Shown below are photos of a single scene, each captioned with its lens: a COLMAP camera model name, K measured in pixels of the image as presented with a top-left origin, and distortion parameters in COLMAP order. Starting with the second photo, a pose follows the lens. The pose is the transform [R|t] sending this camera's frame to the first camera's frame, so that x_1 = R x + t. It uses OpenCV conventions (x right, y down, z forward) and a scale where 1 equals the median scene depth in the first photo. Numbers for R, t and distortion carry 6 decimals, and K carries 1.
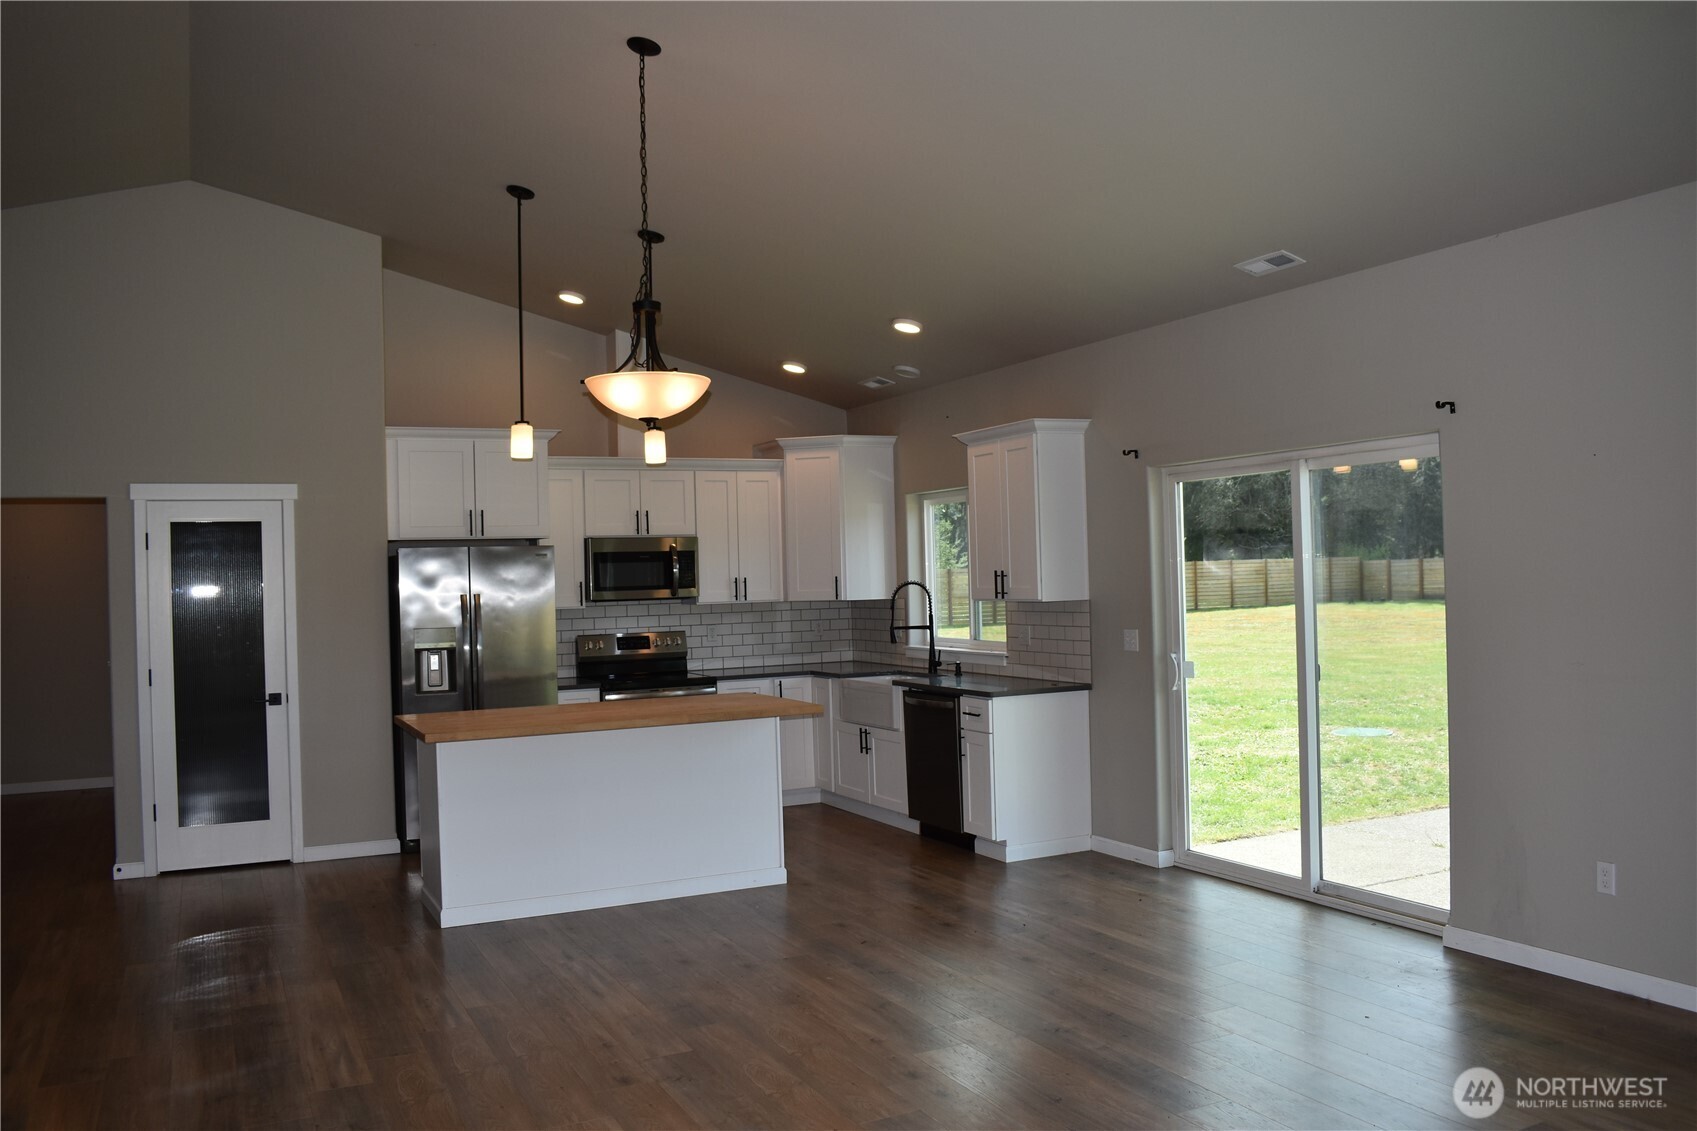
lens RADIAL K [[1333.0, 0, 848.9], [0, 1333.0, 559.2], [0, 0, 1]] dist [-0.095123, 0.016934]
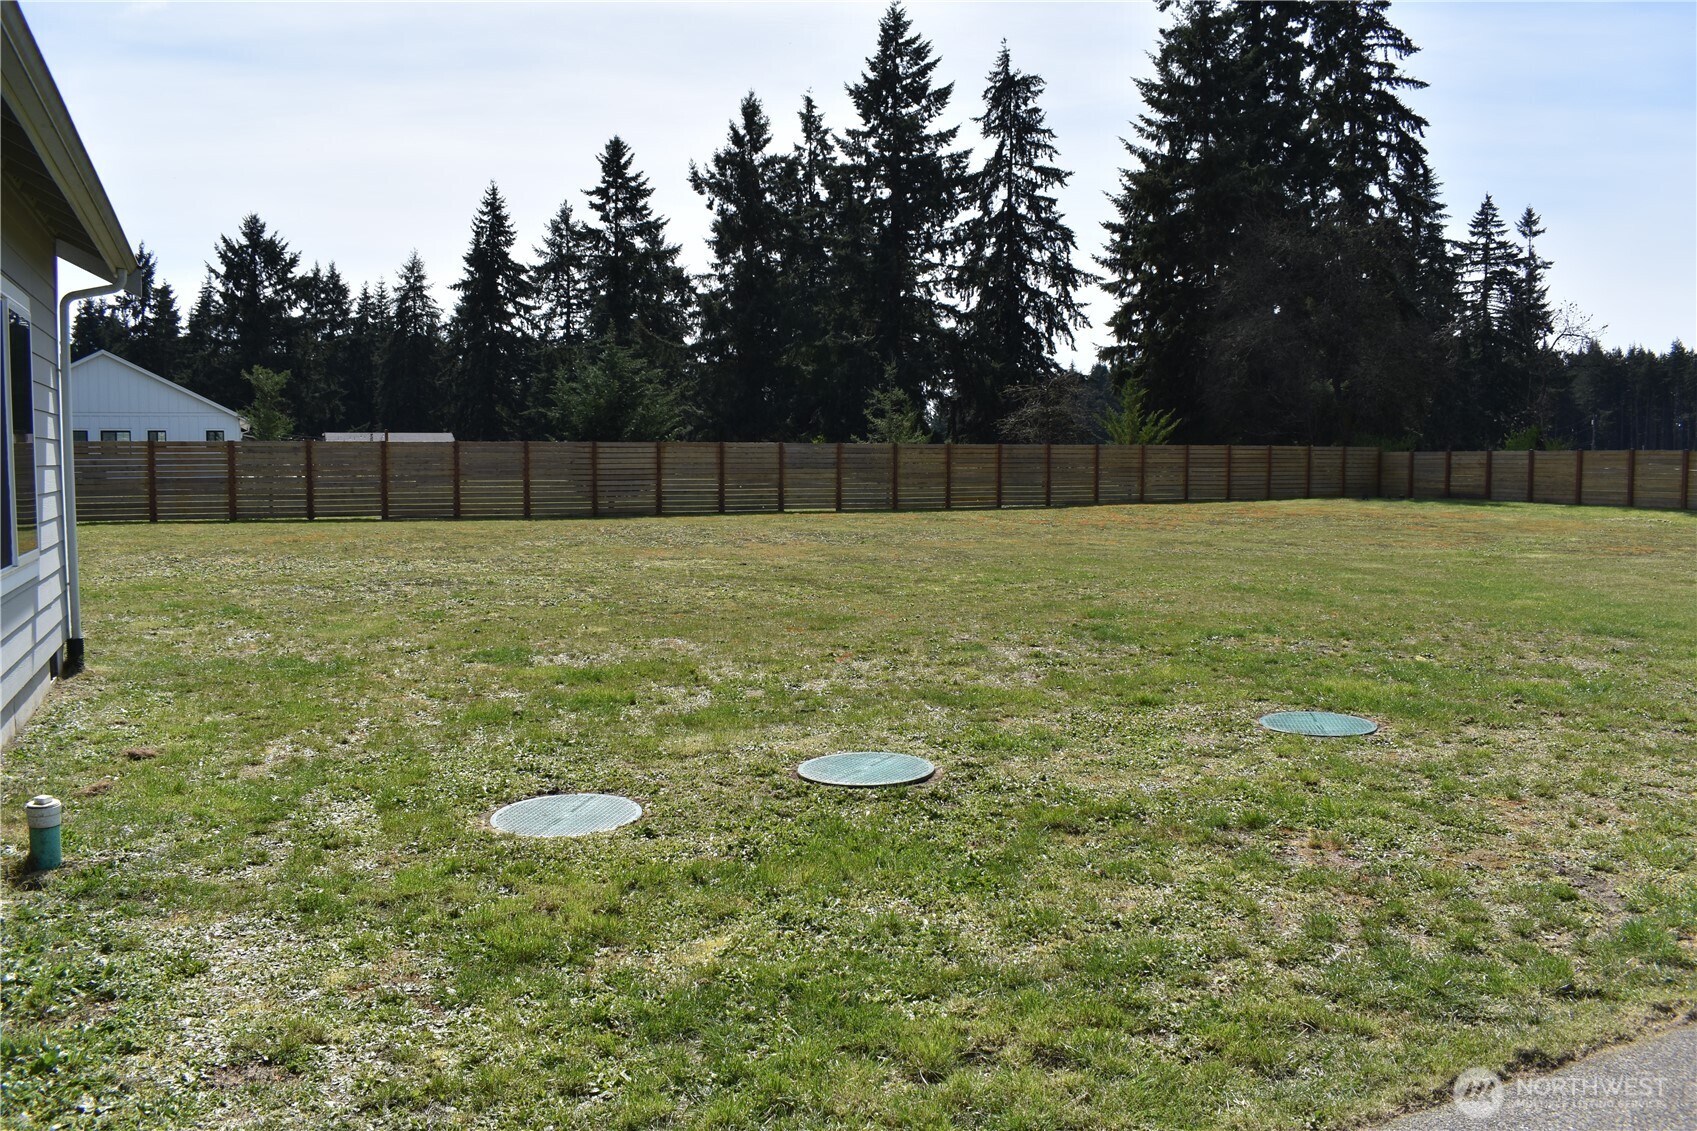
lens RADIAL K [[1333.0, 0, 848.9], [0, 1333.0, 559.2], [0, 0, 1]] dist [-0.095123, 0.016934]
pose [[0.999416, 0.030847, -0.014722, 0.069764], [-0.029443, 0.995719, 0.087614, 0.008582], [0.017362, -0.087130, 0.996046, 0.159538]]
